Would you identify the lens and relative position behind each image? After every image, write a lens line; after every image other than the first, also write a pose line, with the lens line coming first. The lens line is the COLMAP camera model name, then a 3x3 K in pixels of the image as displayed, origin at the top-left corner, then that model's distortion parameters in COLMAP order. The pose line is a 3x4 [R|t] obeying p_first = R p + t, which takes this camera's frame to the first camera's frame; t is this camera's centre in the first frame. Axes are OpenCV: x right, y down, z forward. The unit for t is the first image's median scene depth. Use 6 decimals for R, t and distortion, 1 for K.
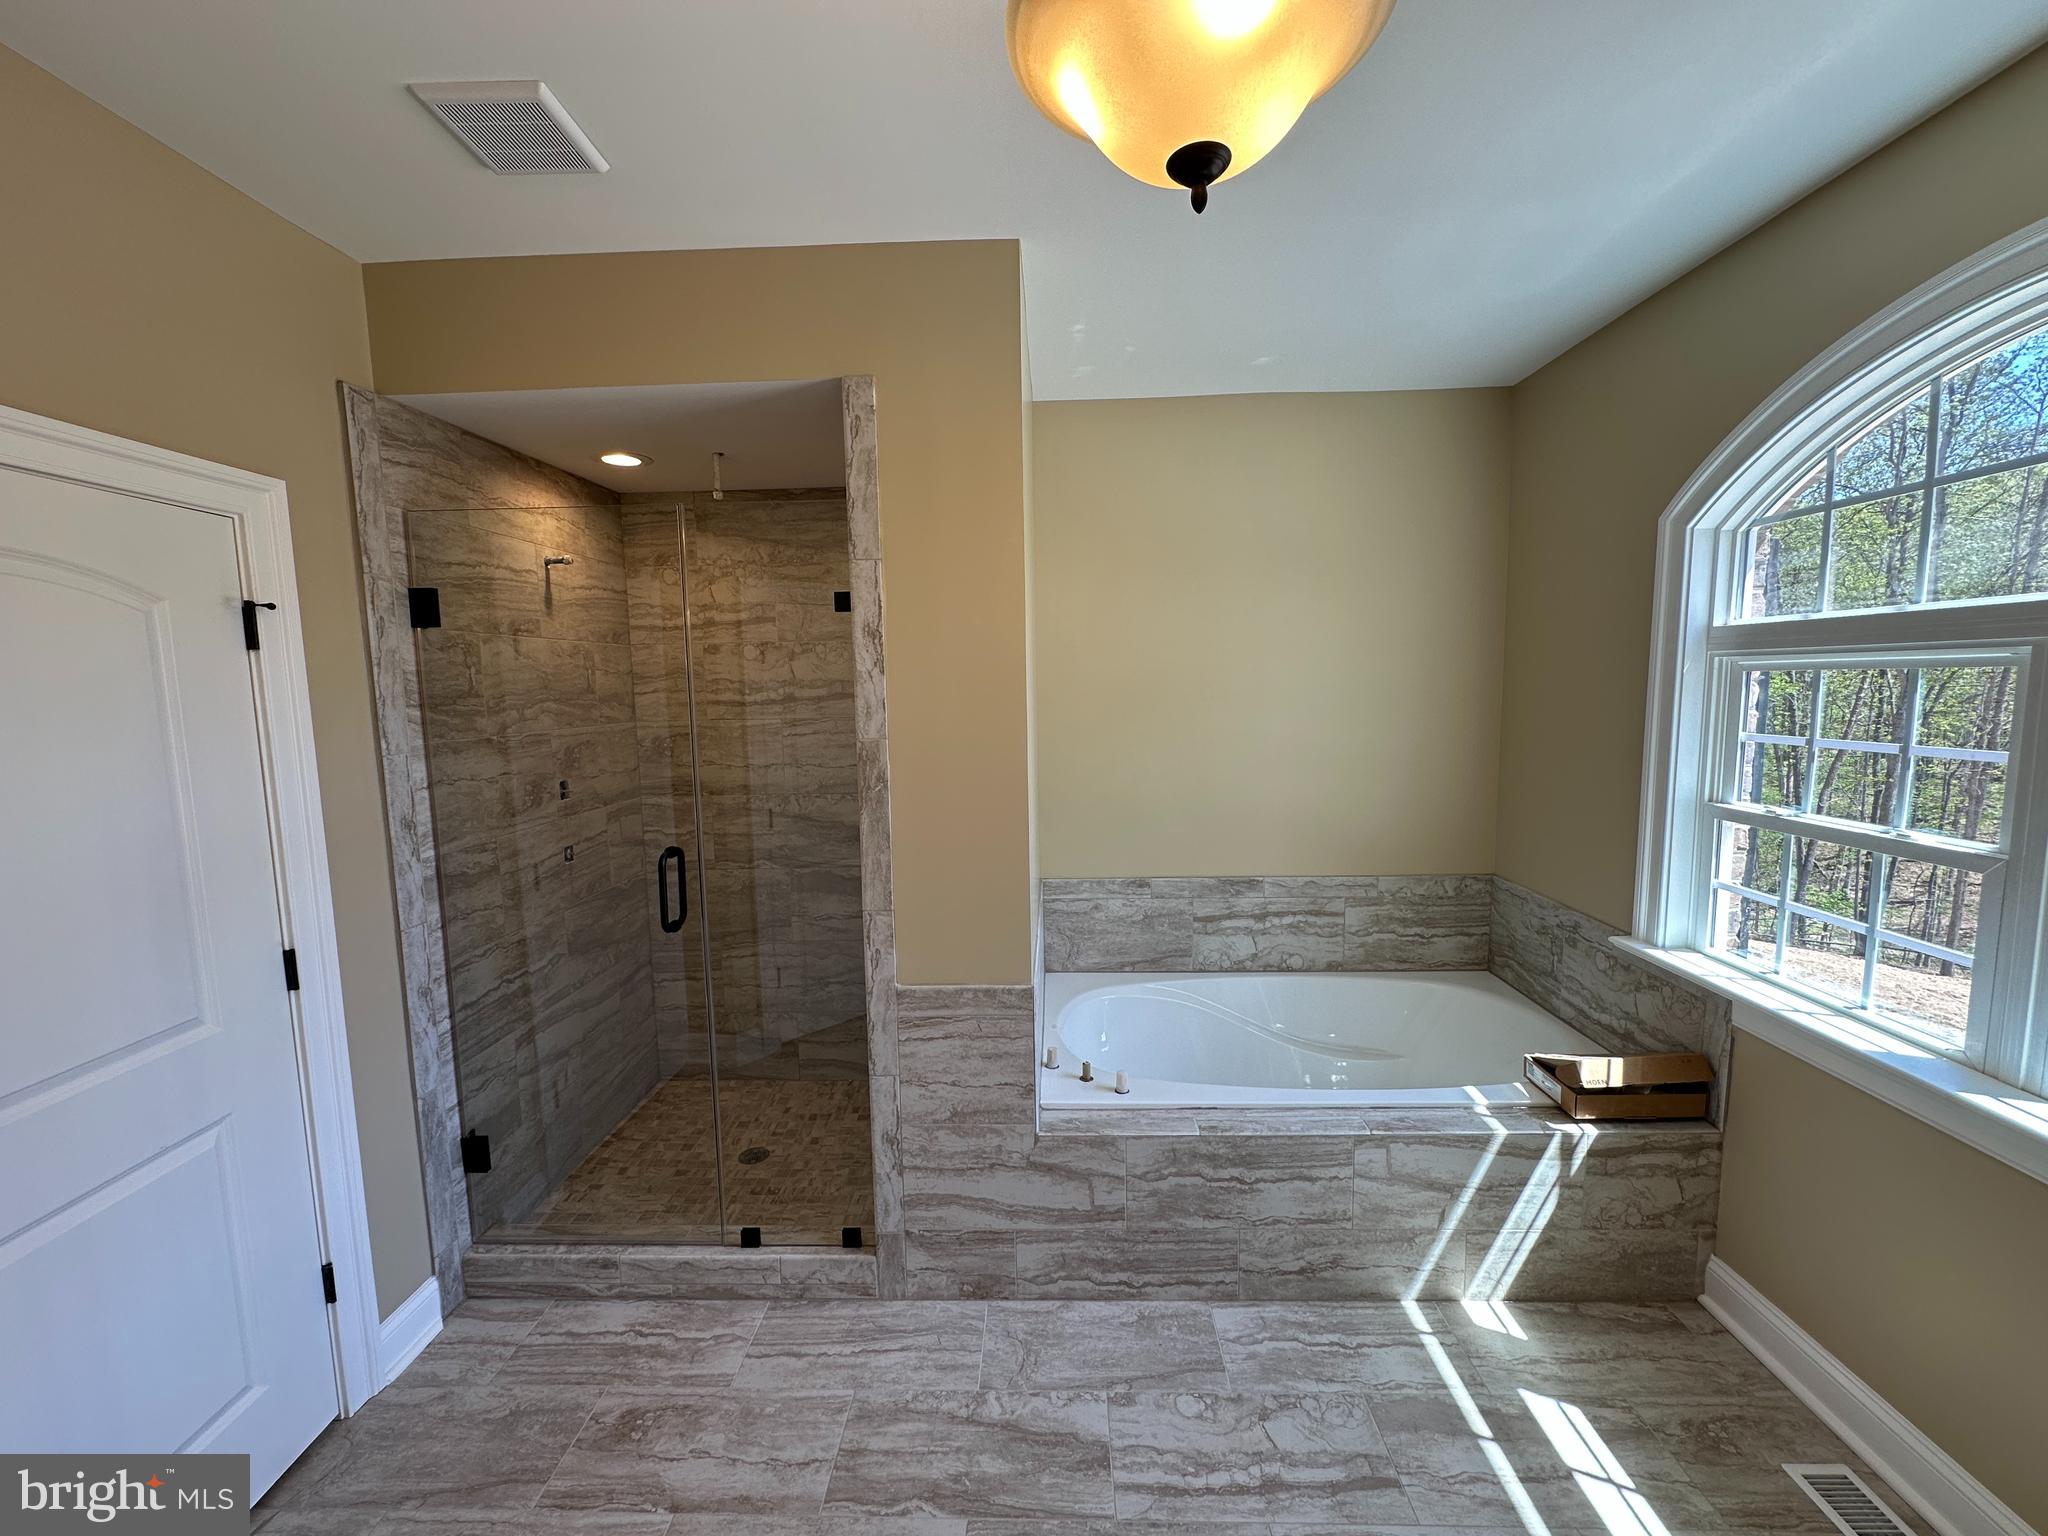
lens RADIAL K [[808.4, 0, 1028.5], [0, 808.4, 768.0], [0, 0, 1]] dist [-0.004983, 0.001107]
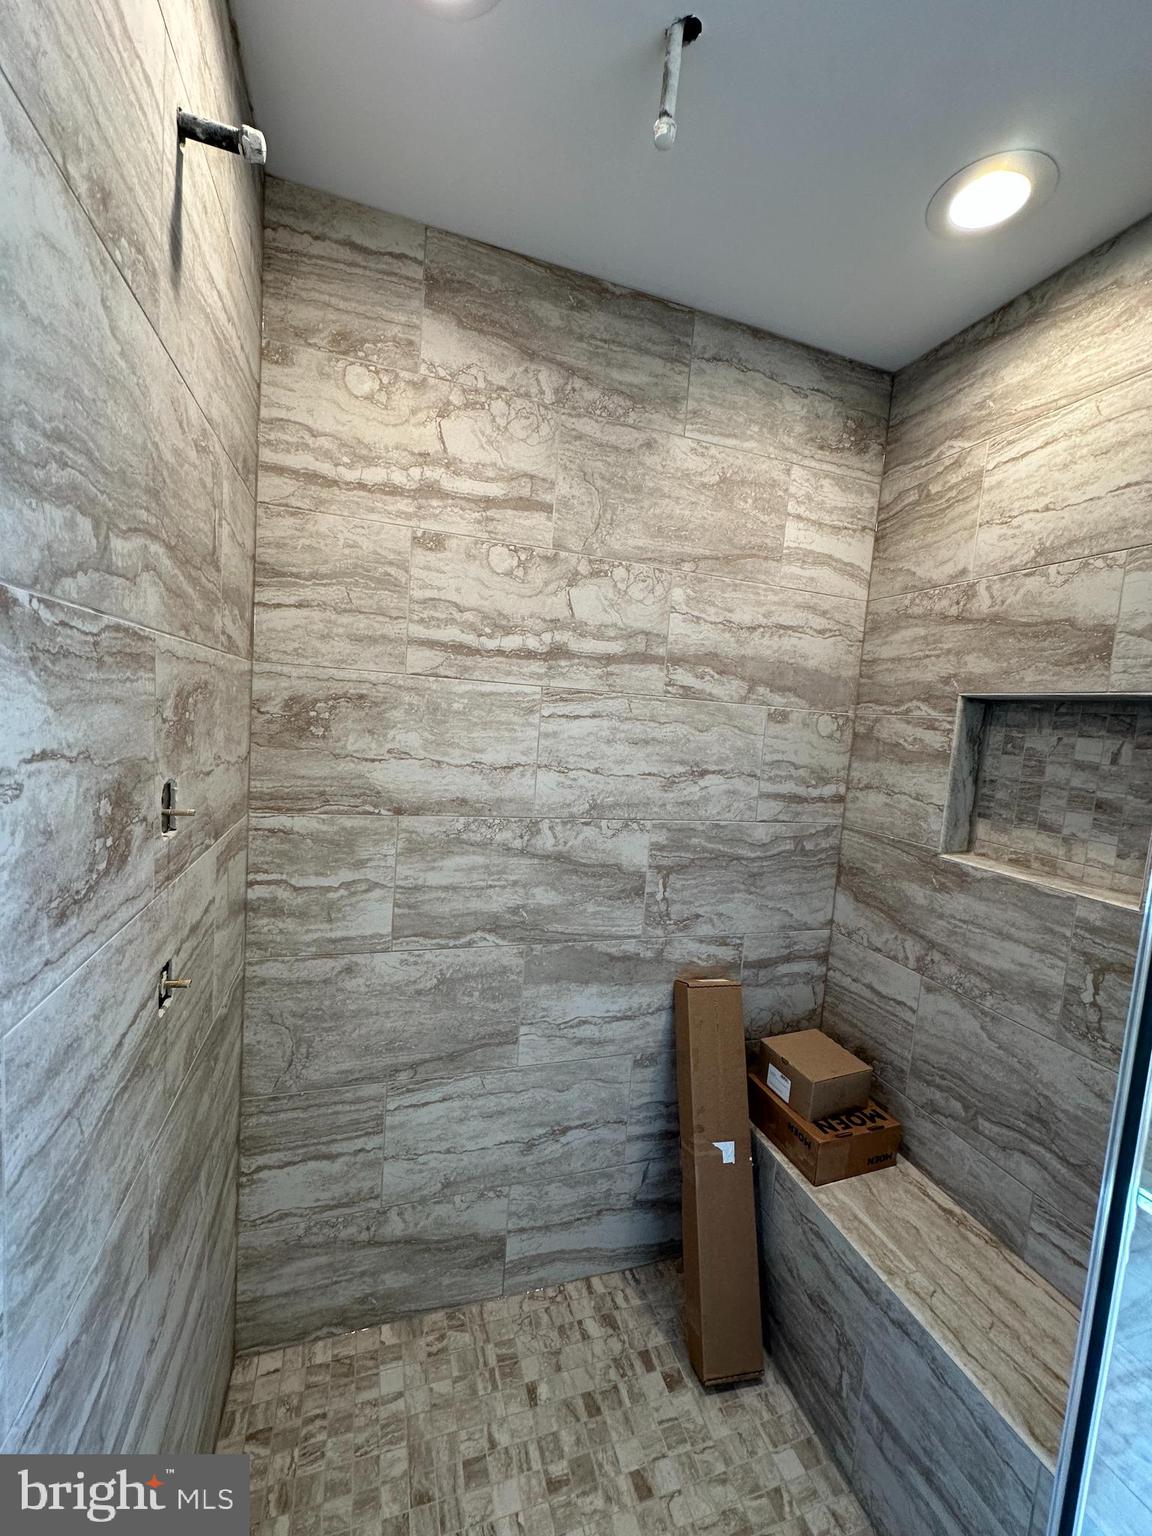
lens RADIAL K [[606.3, 0, 573.6], [0, 606.3, 769.9], [0, 0, 1]] dist [-0.004983, 0.001107]
pose [[0.937480, 0.057322, 0.343285, -0.431081], [-0.054544, 0.998354, -0.017753, 0.004631], [-0.343738, -0.002081, 0.939063, 0.594097]]
